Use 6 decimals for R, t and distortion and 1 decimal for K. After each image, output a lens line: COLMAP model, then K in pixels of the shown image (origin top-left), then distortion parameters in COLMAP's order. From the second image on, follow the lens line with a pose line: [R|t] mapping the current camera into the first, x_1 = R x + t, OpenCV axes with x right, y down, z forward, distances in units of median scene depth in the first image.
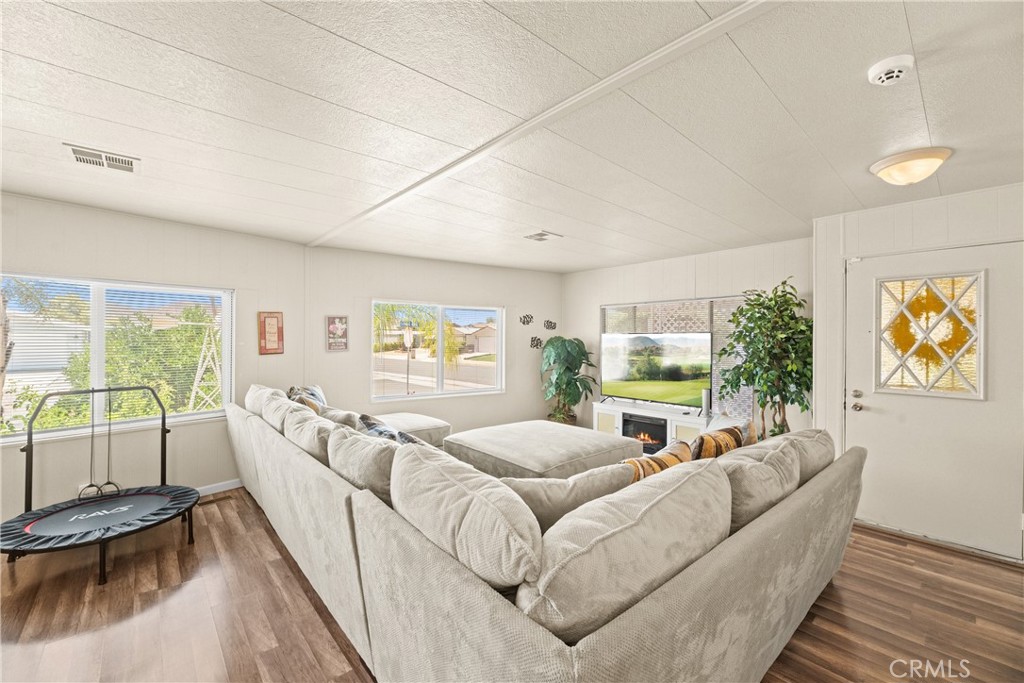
lens RADIAL K [[414.4, 0, 515.6], [0, 414.4, 340.5], [0, 0, 1]] dist [-0.002414, -0.001414]
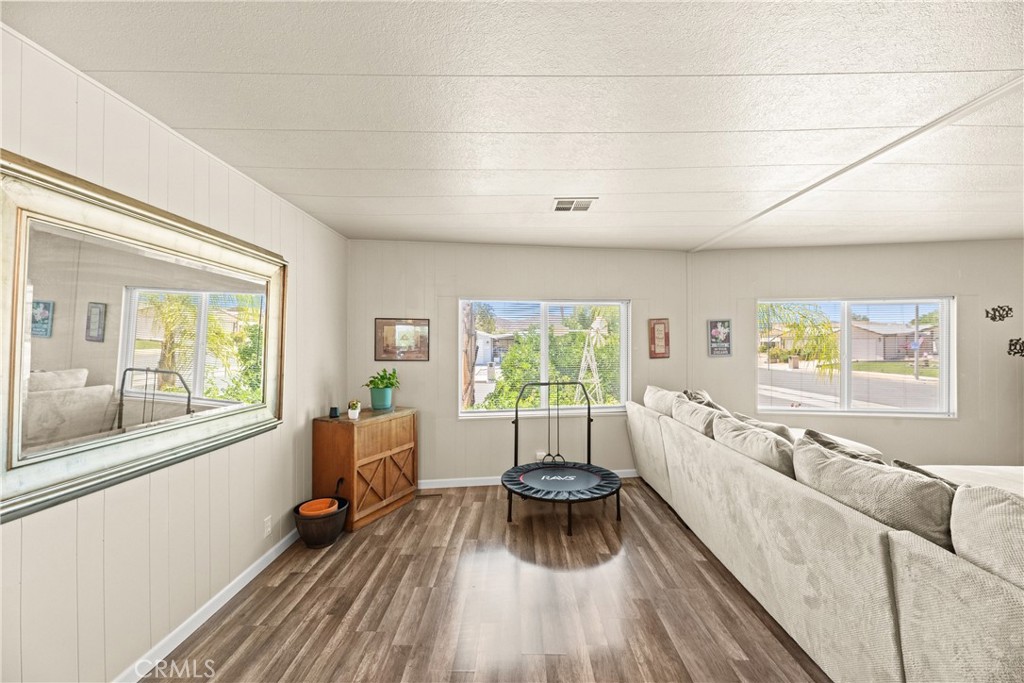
lens RADIAL K [[414.4, 0, 516.9], [0, 414.4, 339.4], [0, 0, 1]] dist [-0.002414, -0.001414]
pose [[0.742226, -0.009993, -0.670076, -0.205398], [0.002064, 0.999918, -0.012627, -0.002646], [0.670147, 0.007989, 0.742185, -0.058463]]
